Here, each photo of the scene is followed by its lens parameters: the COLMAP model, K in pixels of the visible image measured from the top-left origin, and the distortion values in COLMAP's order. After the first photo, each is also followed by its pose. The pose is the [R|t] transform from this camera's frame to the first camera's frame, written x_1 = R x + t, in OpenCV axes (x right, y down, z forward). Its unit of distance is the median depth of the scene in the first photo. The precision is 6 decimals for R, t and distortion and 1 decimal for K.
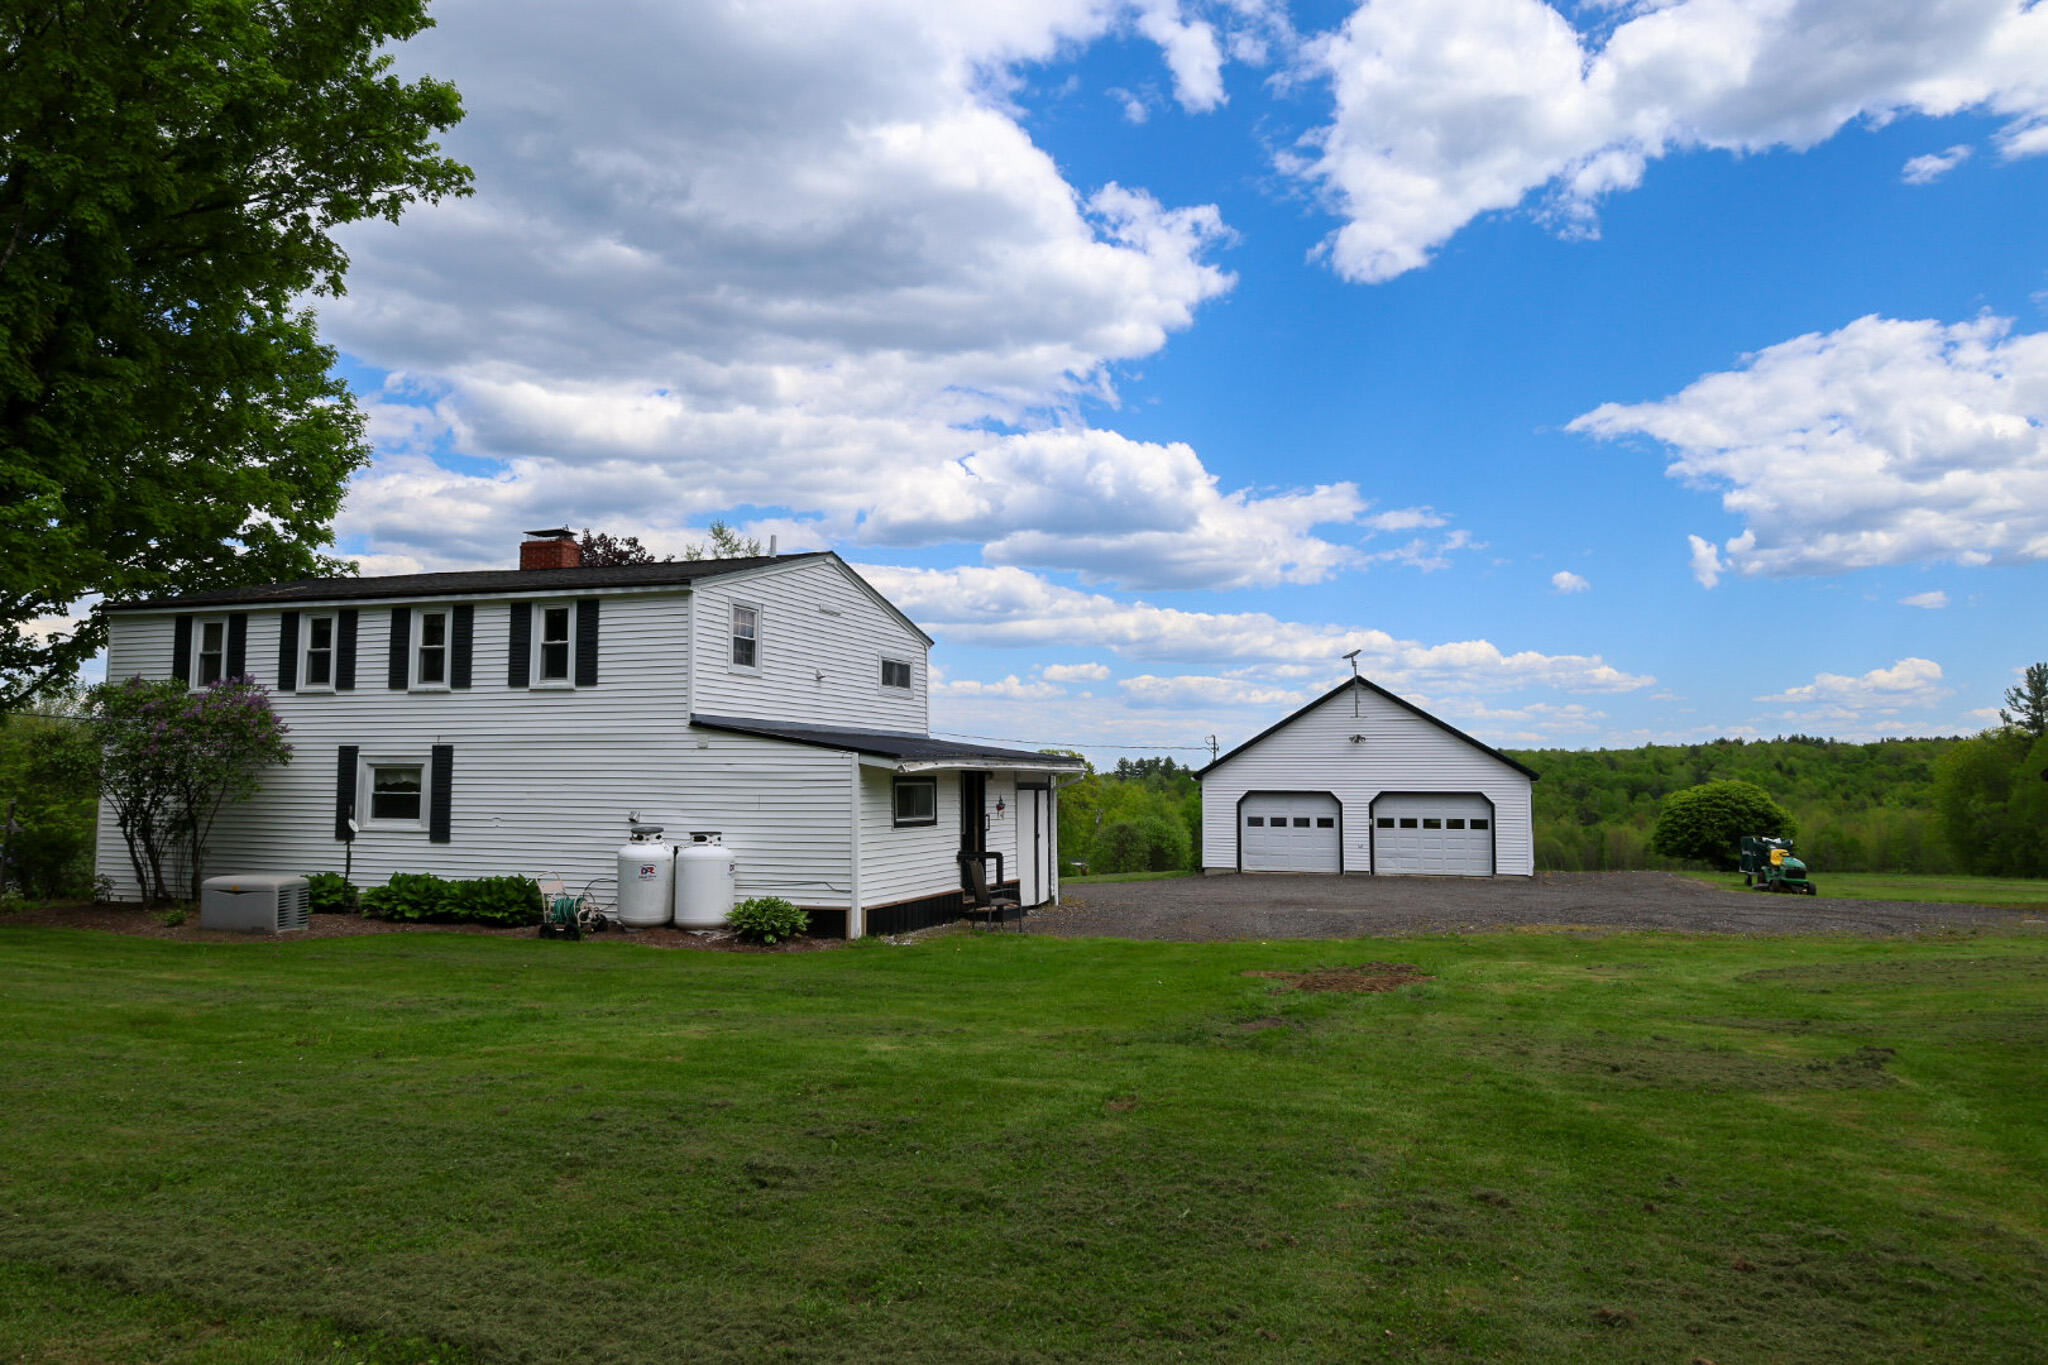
lens RADIAL K [[1395.4, 0, 1006.9], [0, 1395.4, 642.5], [0, 0, 1]] dist [-0.028986, 0.017474]
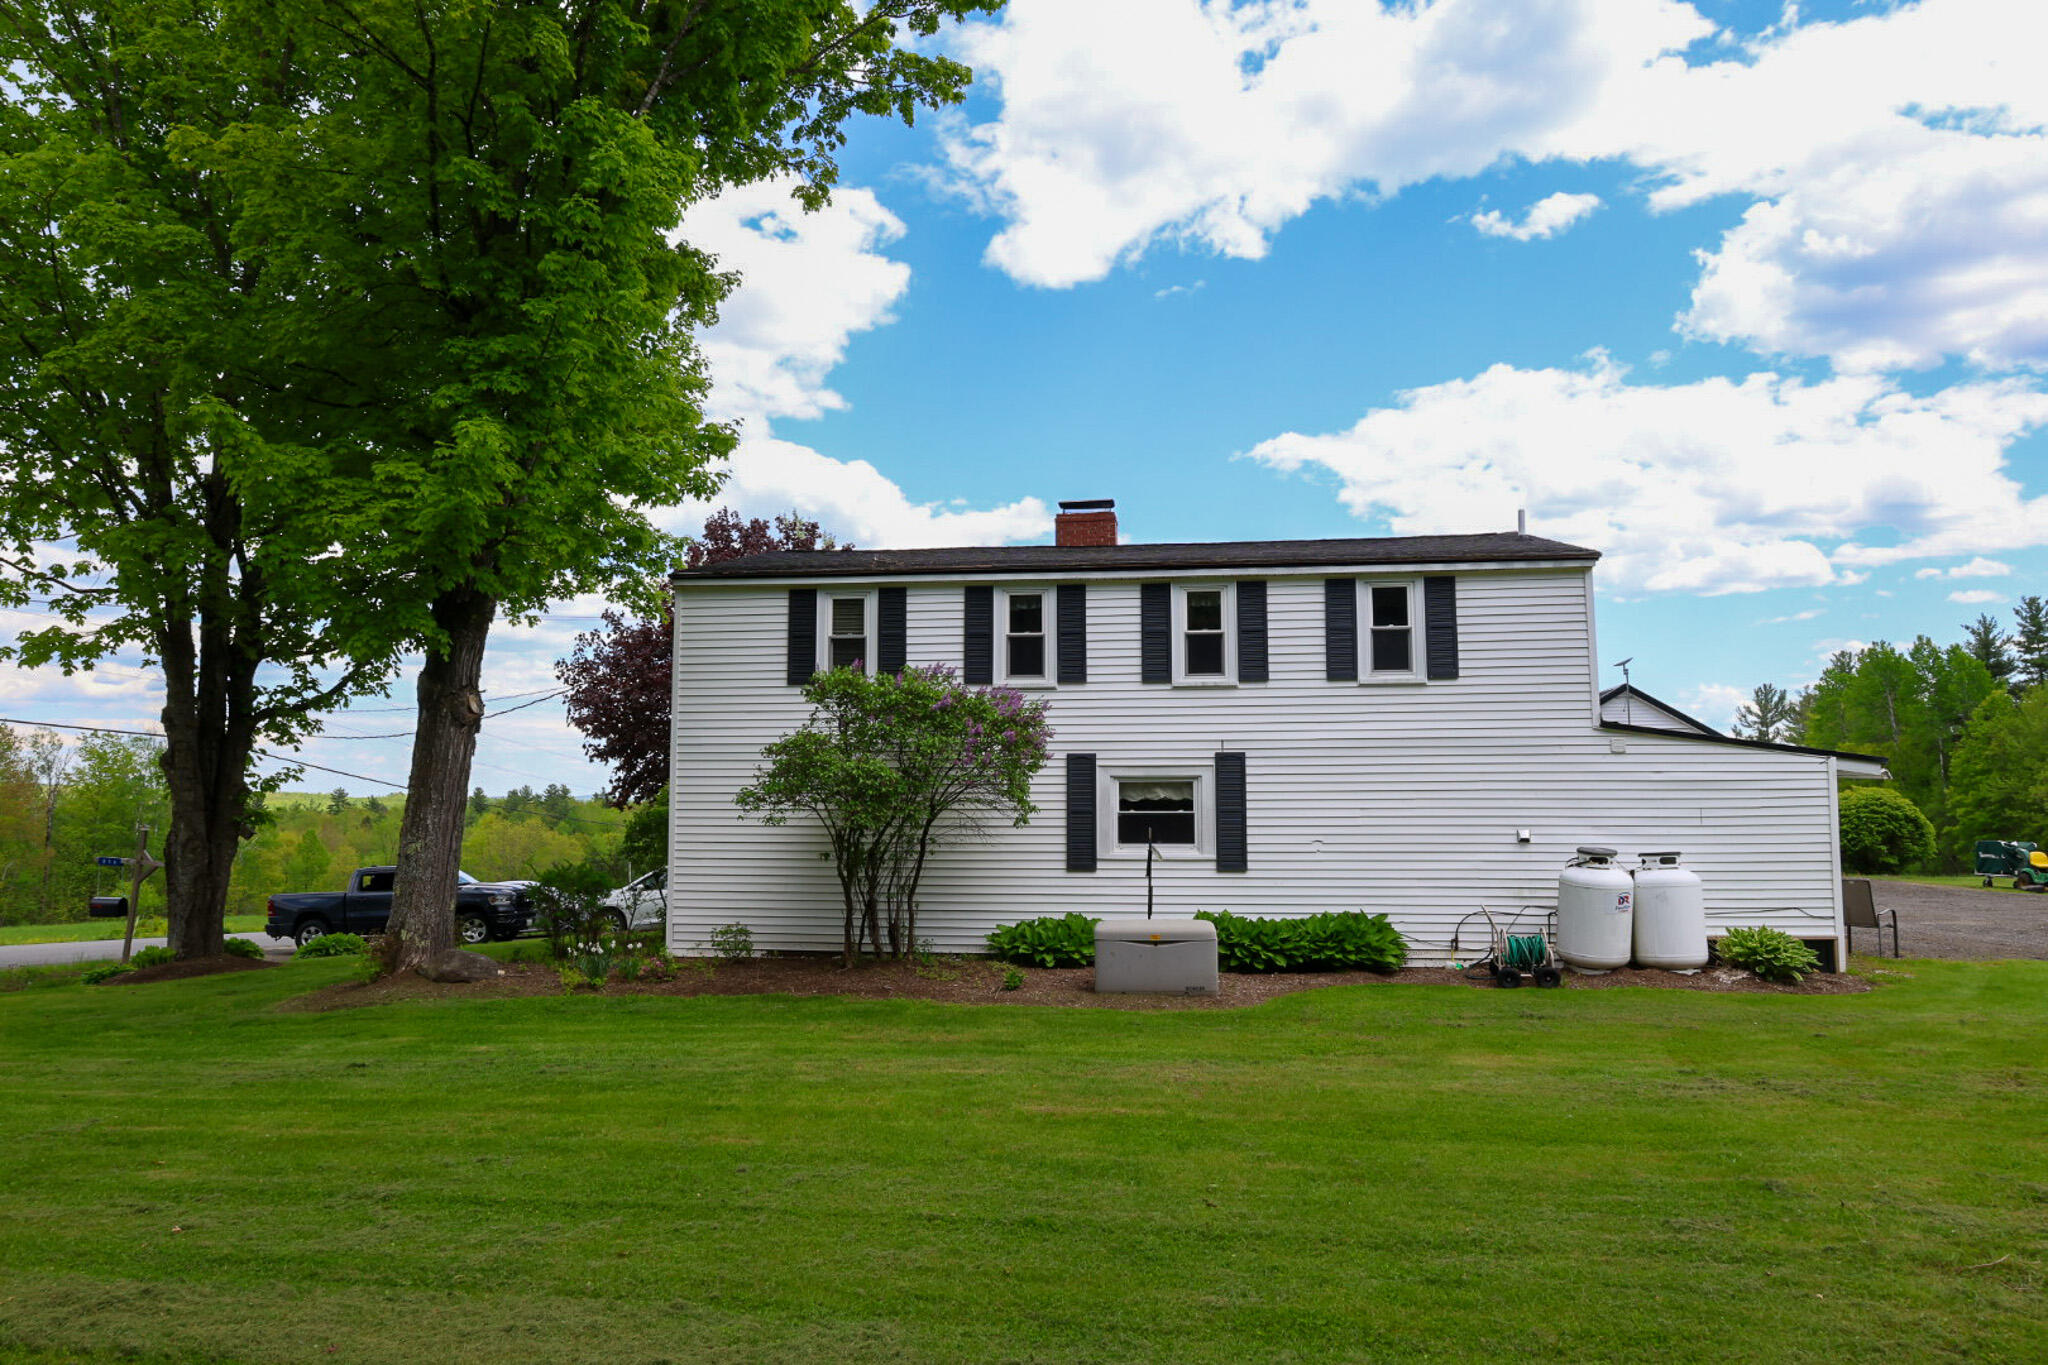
lens RADIAL K [[1395.4, 0, 994.4], [0, 1395.4, 688.5], [0, 0, 1]] dist [-0.028986, 0.017474]
pose [[0.980660, 0.007185, 0.195585, -0.702007], [-0.011623, 0.999700, 0.021555, 0.020785], [-0.195371, -0.023412, 0.980450, 0.230683]]
